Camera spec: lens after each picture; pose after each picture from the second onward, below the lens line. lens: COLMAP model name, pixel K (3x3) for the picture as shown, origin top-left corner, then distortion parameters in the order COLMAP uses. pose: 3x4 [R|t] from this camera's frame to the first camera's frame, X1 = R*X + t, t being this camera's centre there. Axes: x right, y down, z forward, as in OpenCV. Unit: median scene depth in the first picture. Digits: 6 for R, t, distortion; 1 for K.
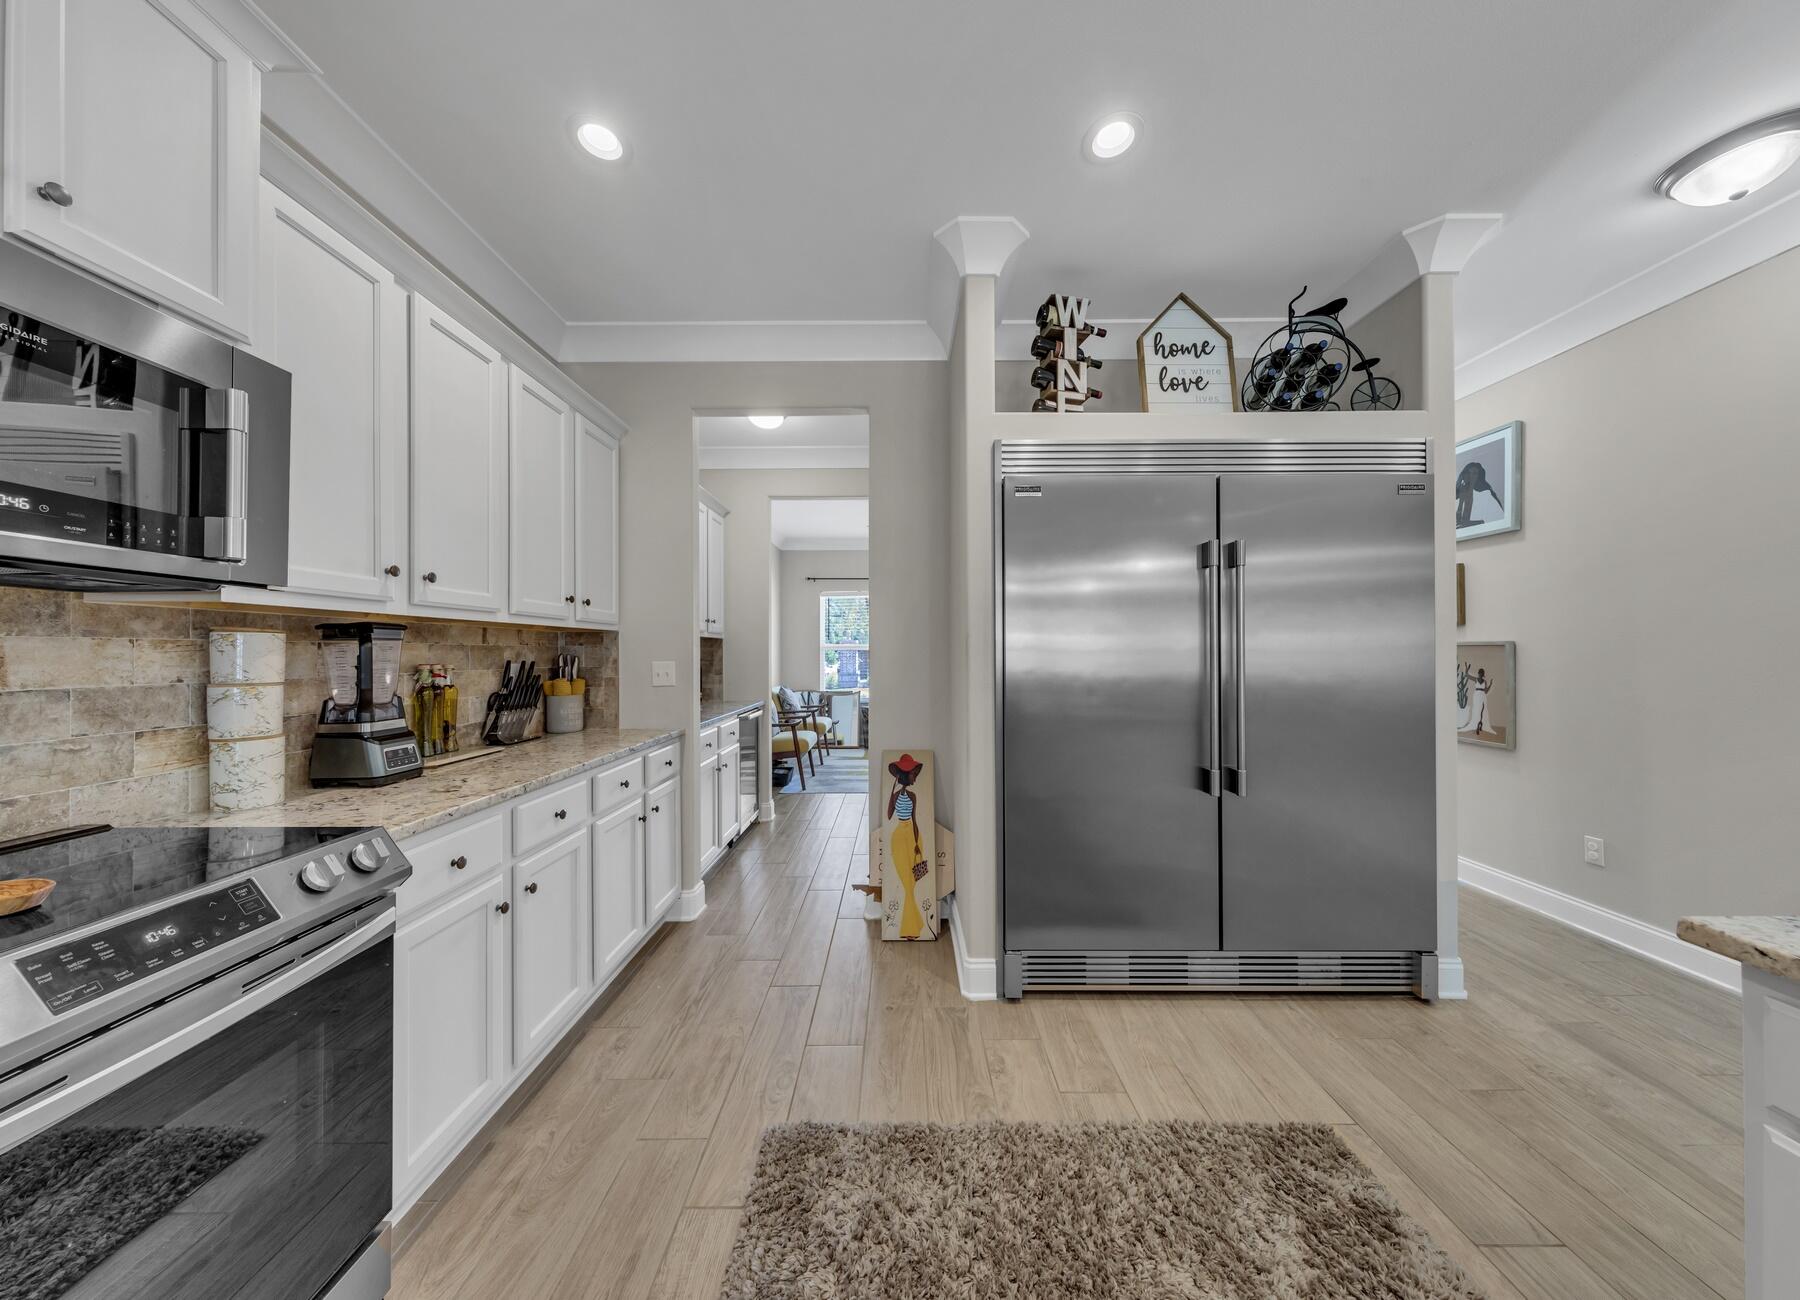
lens RADIAL K [[566.4, 0, 900.0], [0, 566.4, 650.0], [0, 0, 1]] dist [0.000485, 0.000037]
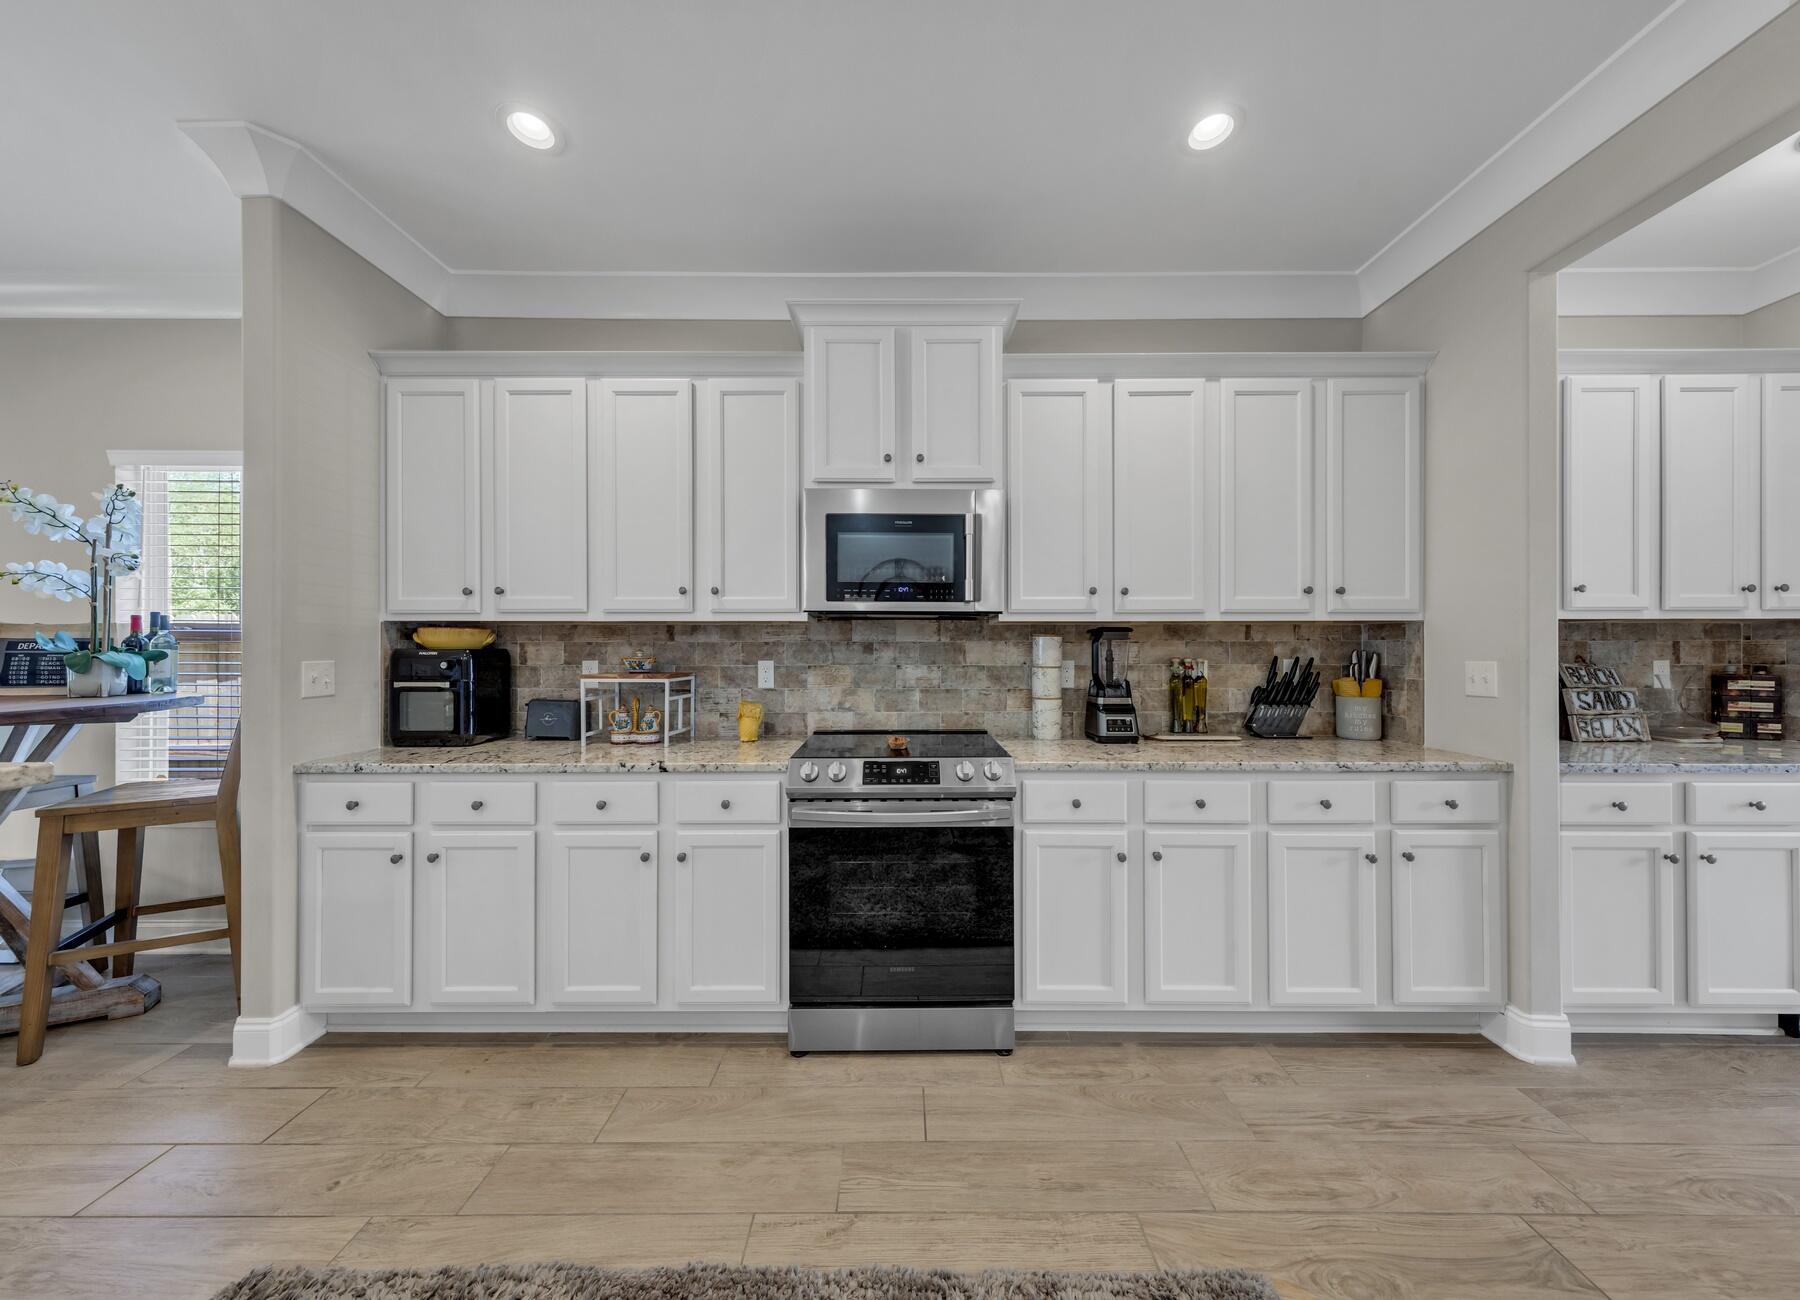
lens RADIAL K [[578.3, 0, 900.3], [0, 578.3, 647.8], [0, 0, 1]] dist [0.000669, 0.000212]
pose [[-0.004952, 0.002796, -0.999984, 0.345612], [0.005126, 0.999983, 0.002771, -0.002419], [0.999975, -0.005112, -0.004967, 0.332116]]
